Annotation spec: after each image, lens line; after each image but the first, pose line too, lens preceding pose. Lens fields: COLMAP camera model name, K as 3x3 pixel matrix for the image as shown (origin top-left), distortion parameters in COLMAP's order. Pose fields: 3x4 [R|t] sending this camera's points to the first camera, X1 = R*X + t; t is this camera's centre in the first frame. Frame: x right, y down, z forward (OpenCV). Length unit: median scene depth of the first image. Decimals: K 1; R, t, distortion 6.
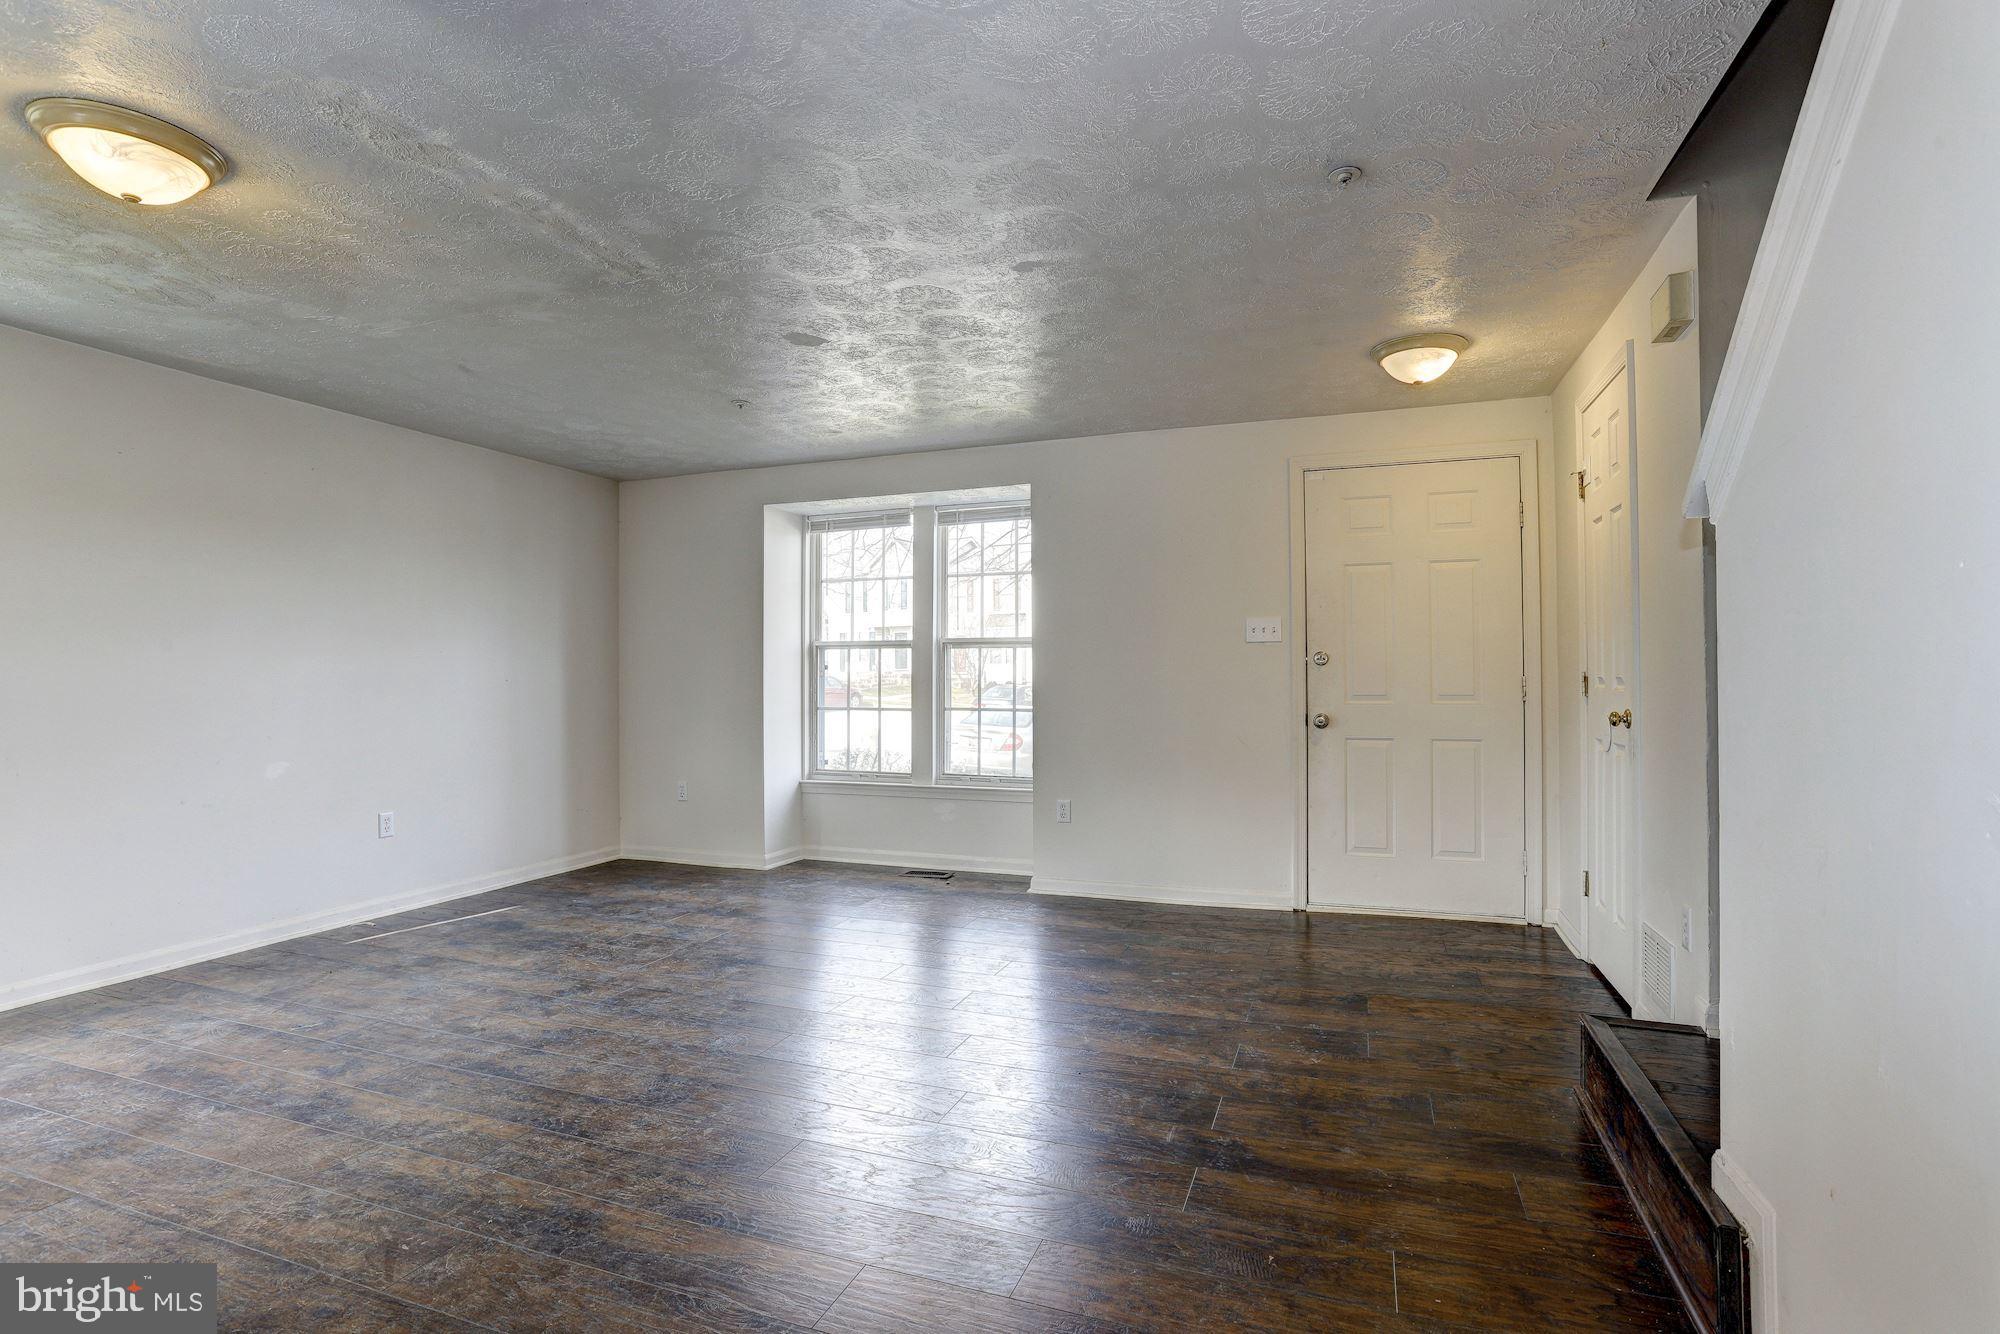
lens RADIAL K [[961.6, 0, 1008.1], [0, 961.6, 668.2], [0, 0, 1]] dist [-0.017449, 0.000419]
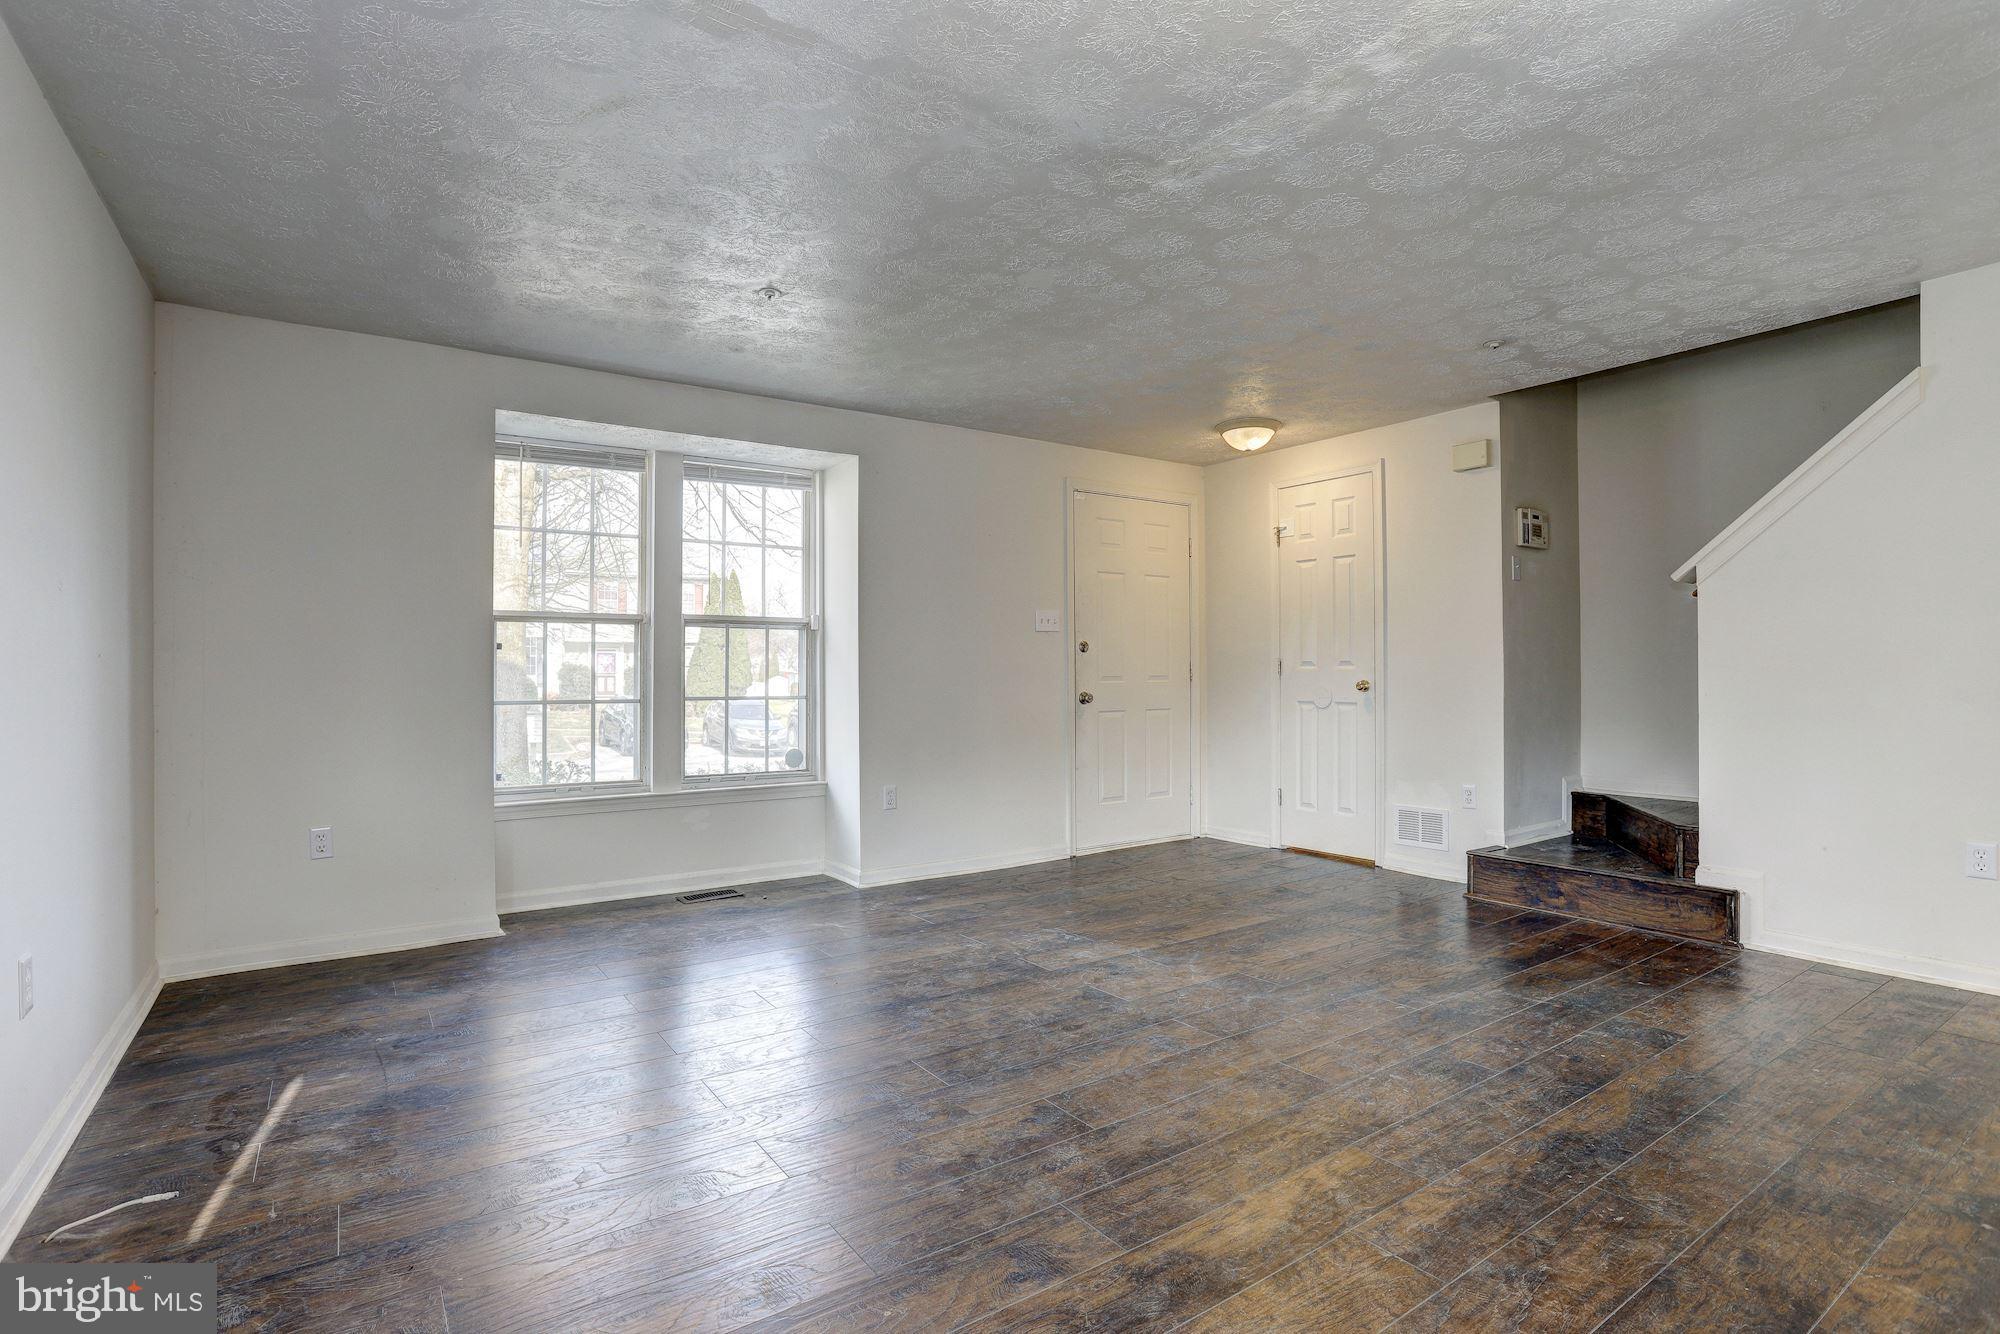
lens RADIAL K [[961.6, 0, 953.0], [0, 961.6, 670.6], [0, 0, 1]] dist [-0.017449, 0.000419]
pose [[0.572643, -0.000226, 0.819805, -0.802376], [-0.007561, 0.999956, 0.005557, 0.015143], [-0.819770, -0.009380, 0.572616, 0.436674]]
